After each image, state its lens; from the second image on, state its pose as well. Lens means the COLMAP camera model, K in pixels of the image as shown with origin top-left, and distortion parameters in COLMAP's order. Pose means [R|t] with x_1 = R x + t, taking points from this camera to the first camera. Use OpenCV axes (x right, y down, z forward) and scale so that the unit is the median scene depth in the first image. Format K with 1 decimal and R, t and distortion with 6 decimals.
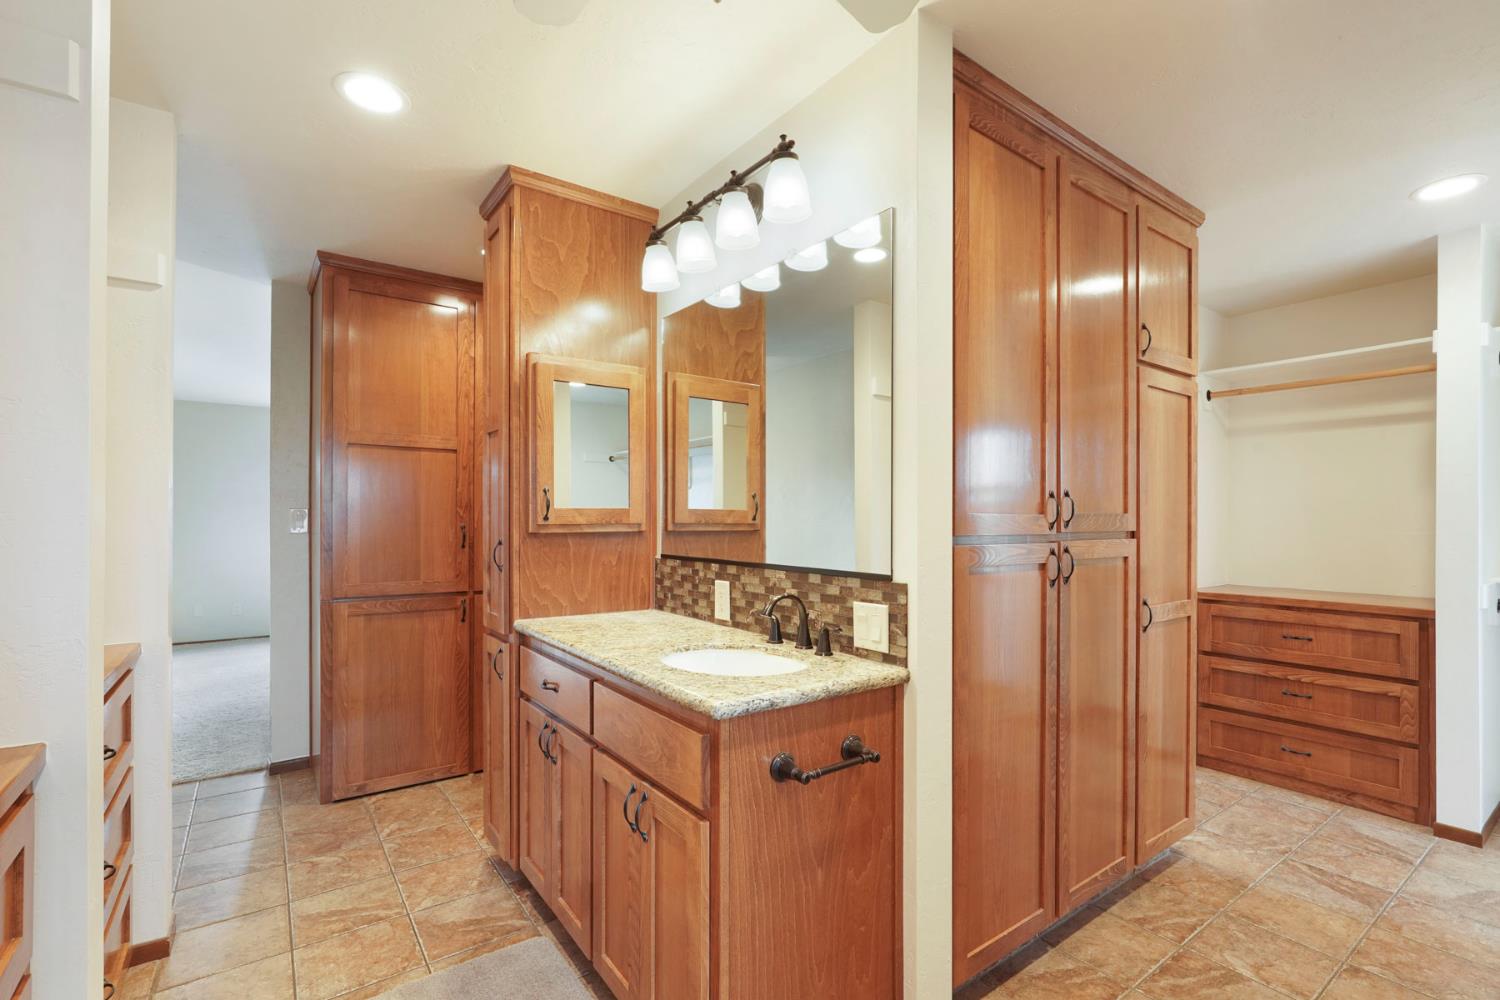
lens RADIAL K [[671.8, 0, 744.5], [0, 671.8, 505.4], [0, 0, 1]] dist [-0.000394, 0.000038]
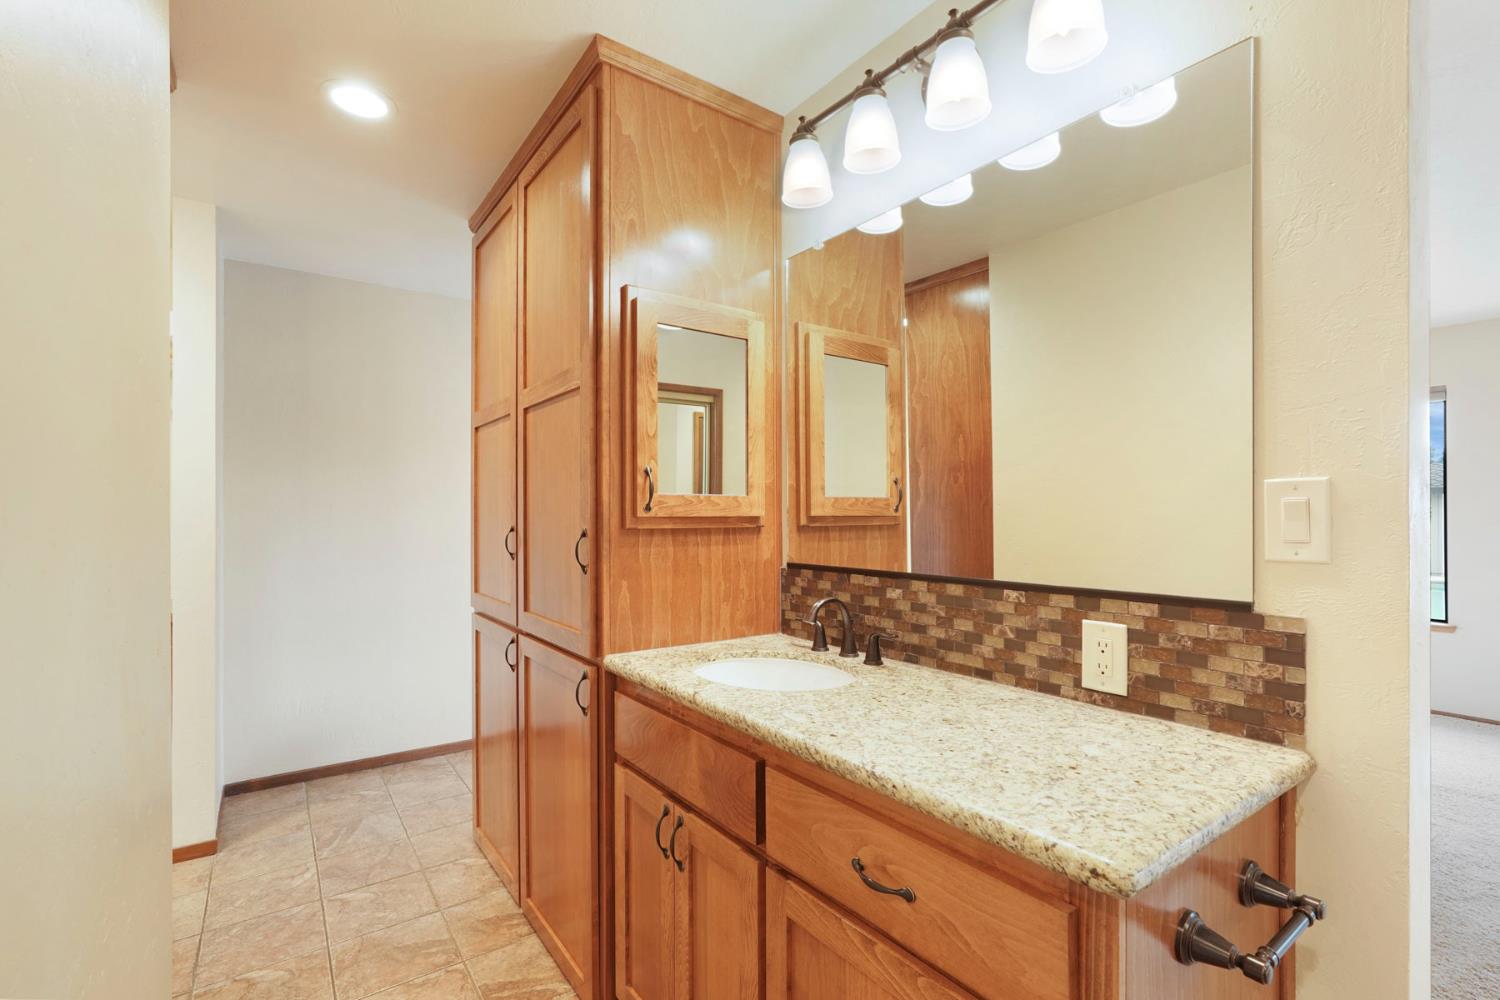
lens RADIAL K [[647.5, 0, 750.0], [0, 647.5, 500.0], [0, 0, 1]] dist [-0.042366, 0.000409]
pose [[0.999093, 0.009665, 0.041460, -0.202819], [-0.009594, 0.999952, -0.001931, 0.007345], [-0.041477, 0.001531, 0.999138, 0.292203]]
